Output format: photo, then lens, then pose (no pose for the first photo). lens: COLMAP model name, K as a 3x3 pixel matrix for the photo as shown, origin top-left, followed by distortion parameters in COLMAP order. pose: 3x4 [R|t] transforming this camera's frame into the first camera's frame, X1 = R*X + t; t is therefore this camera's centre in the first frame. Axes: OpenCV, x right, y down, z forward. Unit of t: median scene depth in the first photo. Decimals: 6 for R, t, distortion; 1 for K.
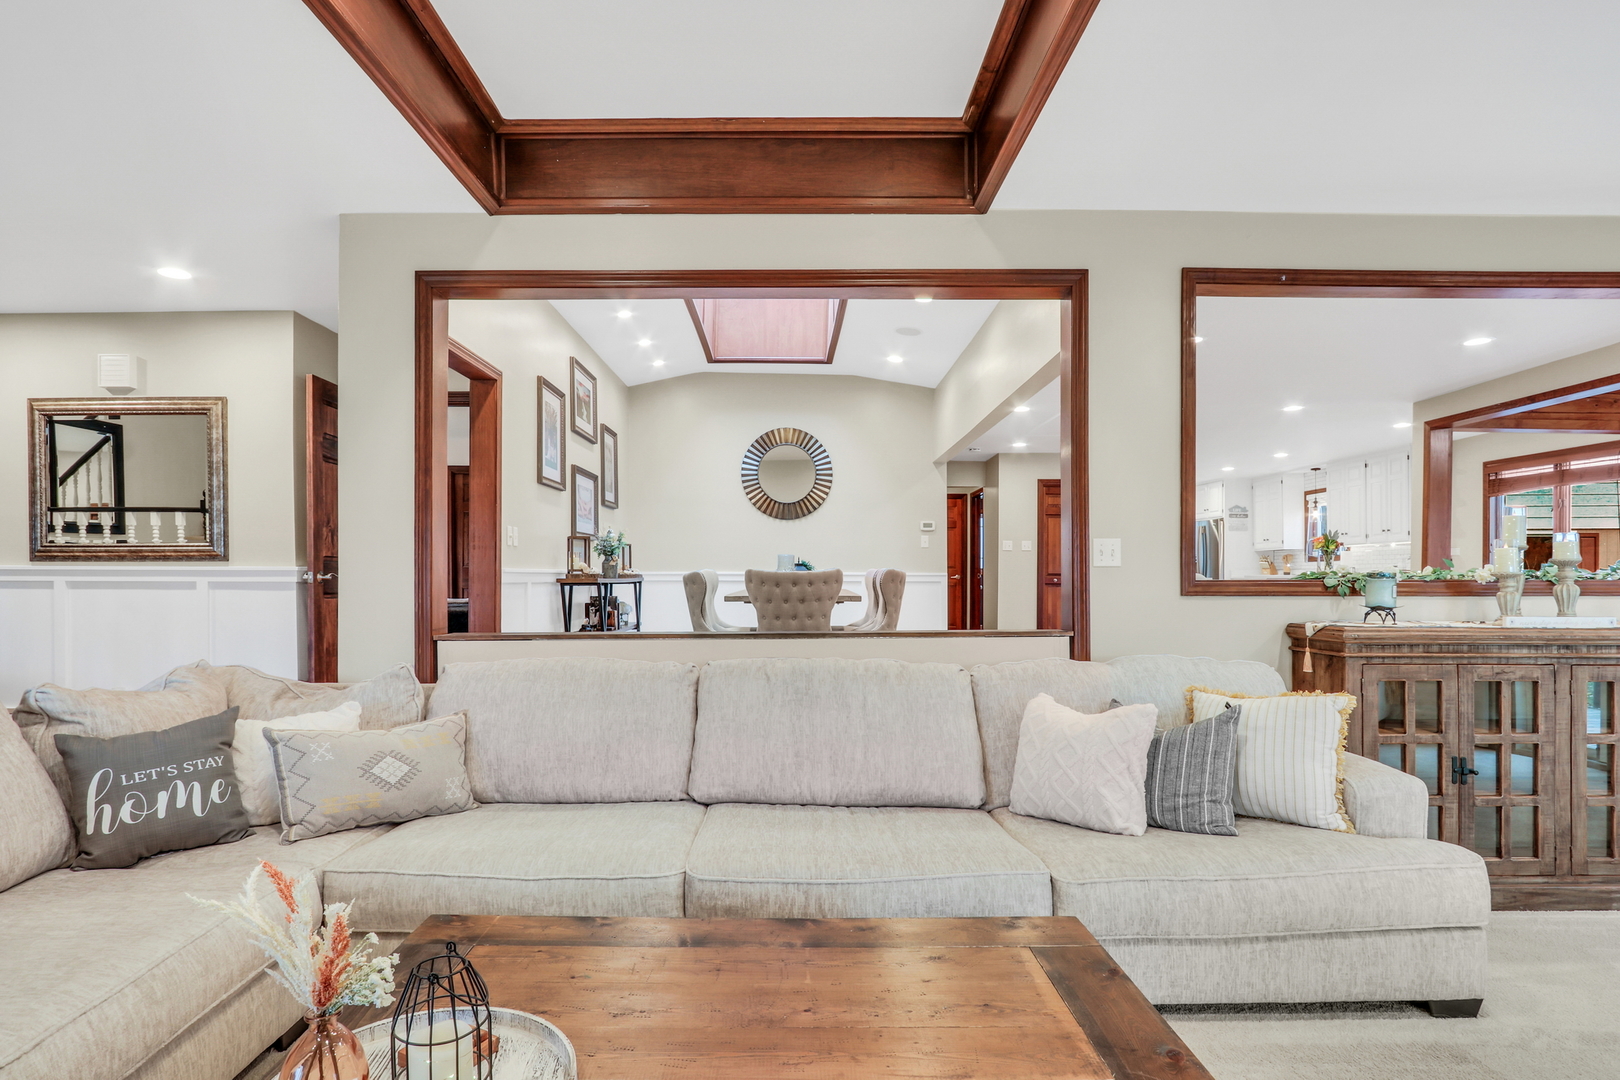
lens RADIAL K [[837.6, 0, 783.6], [0, 837.6, 588.7], [0, 0, 1]] dist [-0.026162, -0.000914]
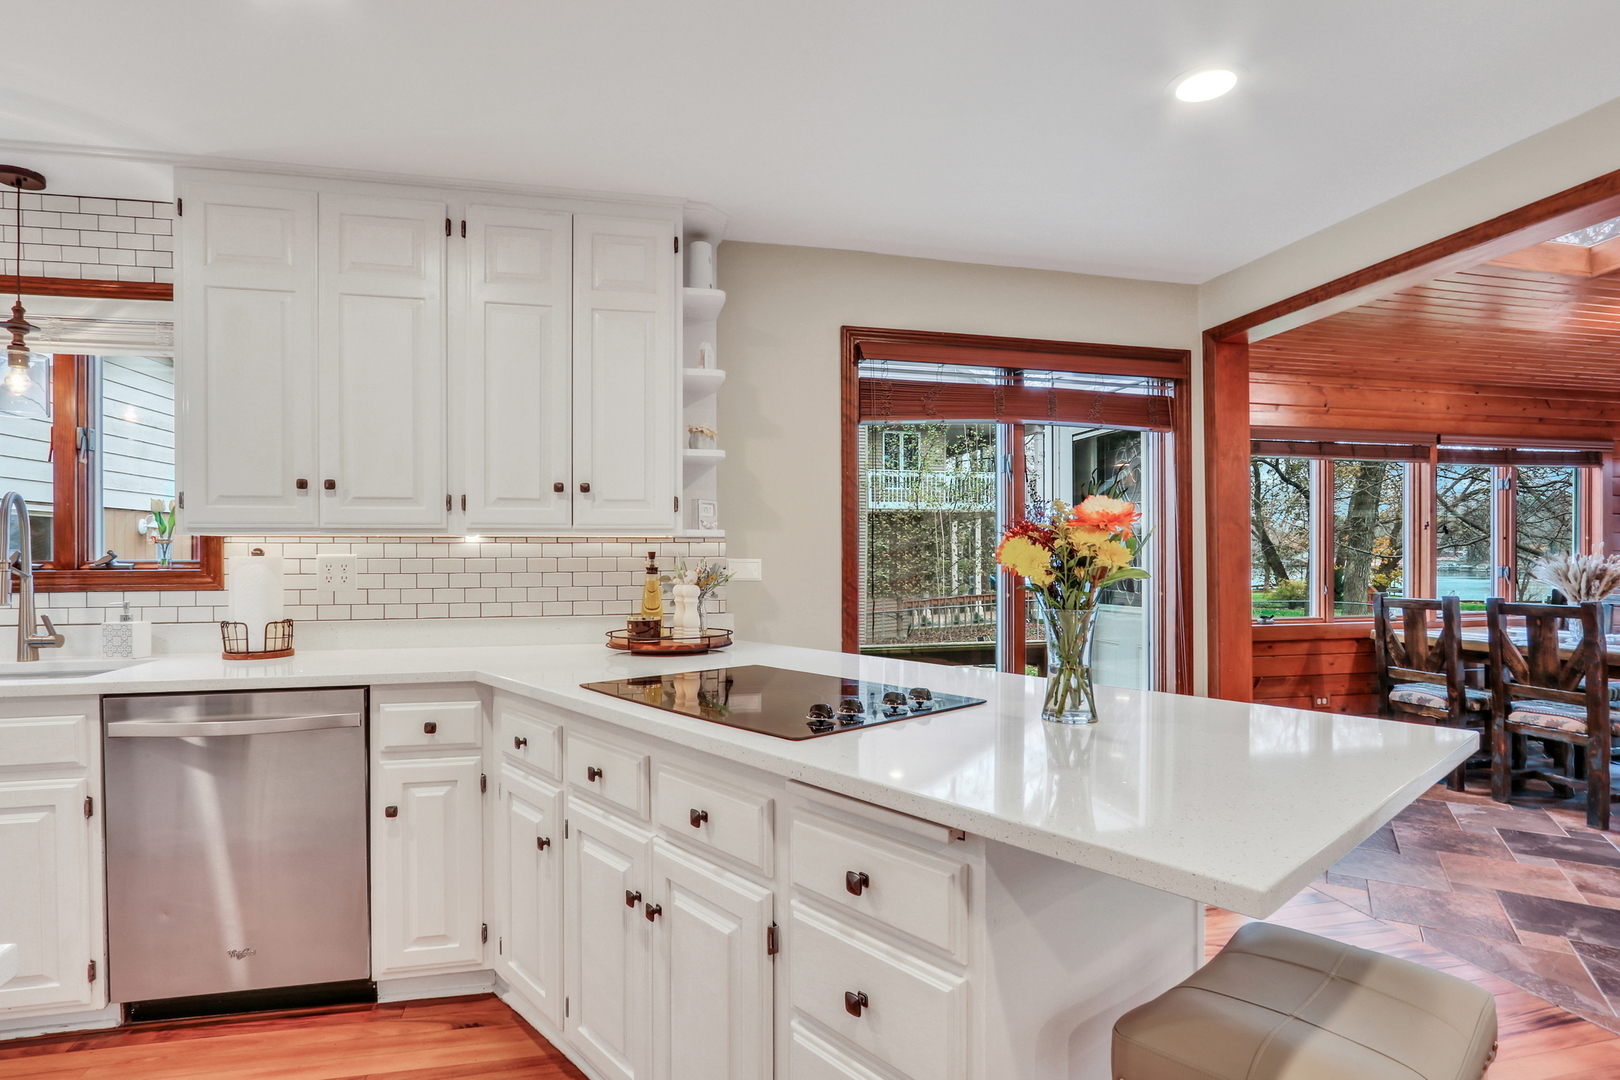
lens RADIAL K [[837.6, 0, 816.3], [0, 837.6, 554.5], [0, 0, 1]] dist [-0.026162, -0.000914]
pose [[-0.233911, -0.002607, 0.972255, 0.383208], [0.011953, 0.999913, 0.005557, -0.042750], [-0.972185, 0.012921, -0.233859, 0.853508]]
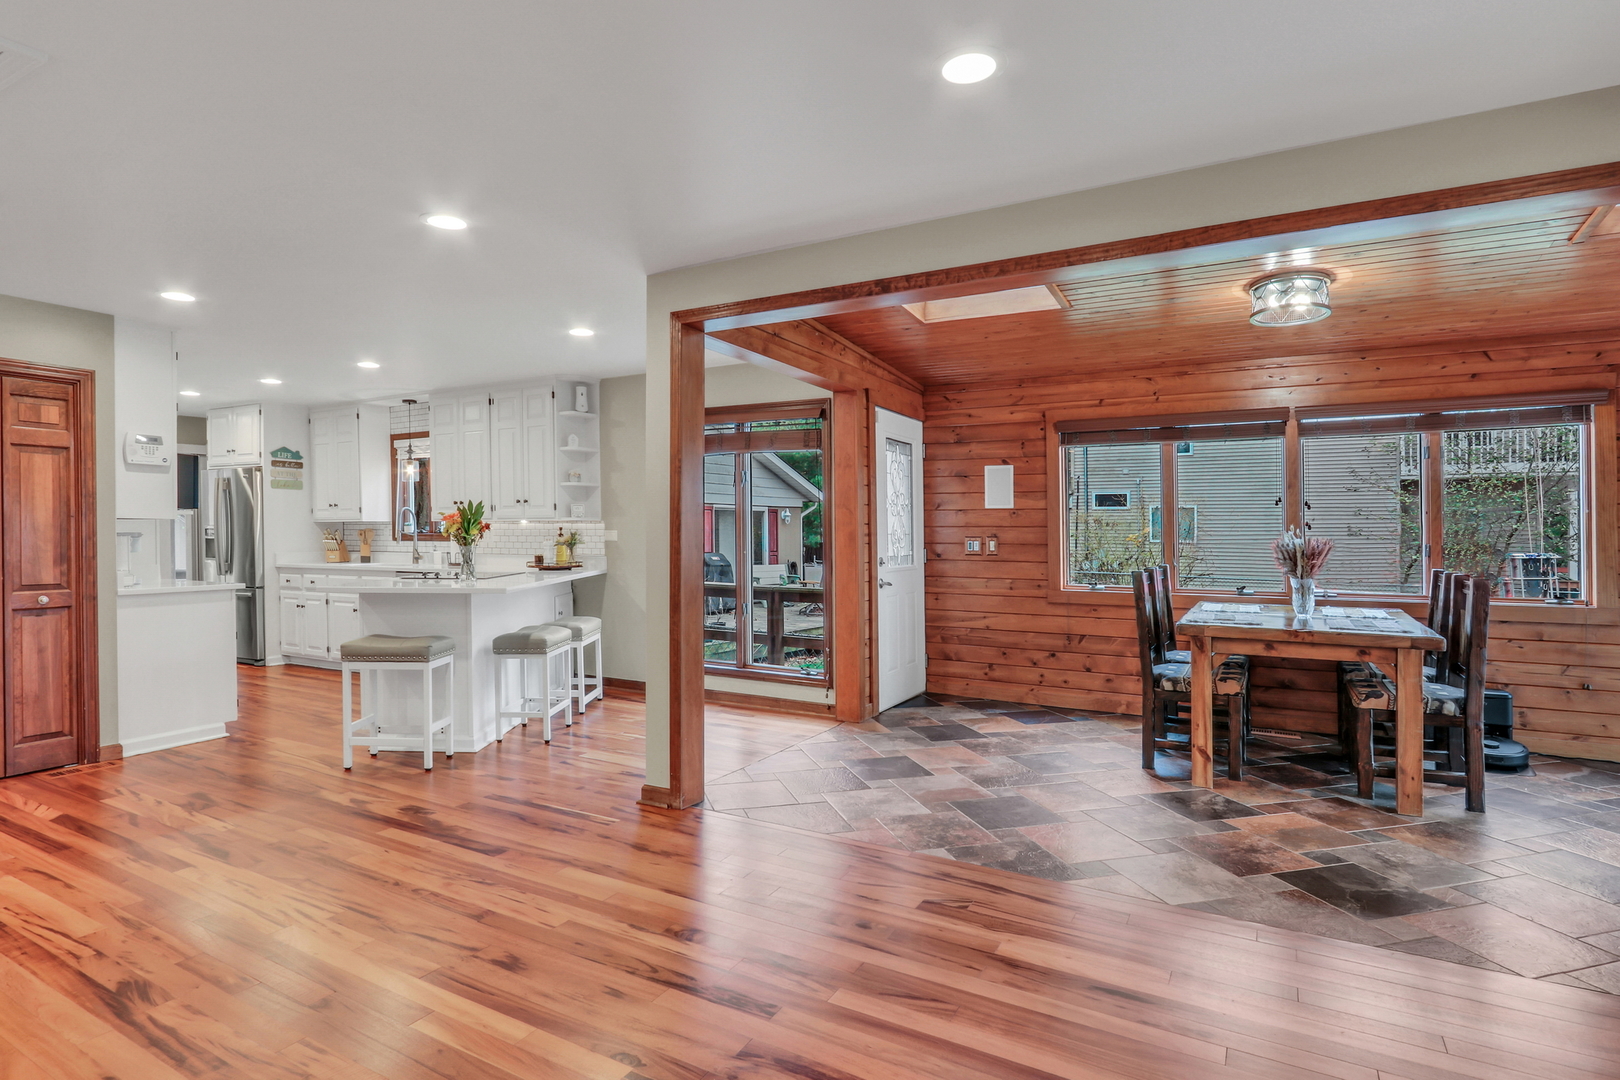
lens RADIAL K [[837.6, 0, 800.0], [0, 837.6, 539.5], [0, 0, 1]] dist [-0.026162, -0.000914]
pose [[0.477144, -0.011129, 0.878754, 0.210870], [0.010423, 0.999921, 0.007004, -0.036336], [-0.878763, 0.005818, 0.477223, 0.417817]]
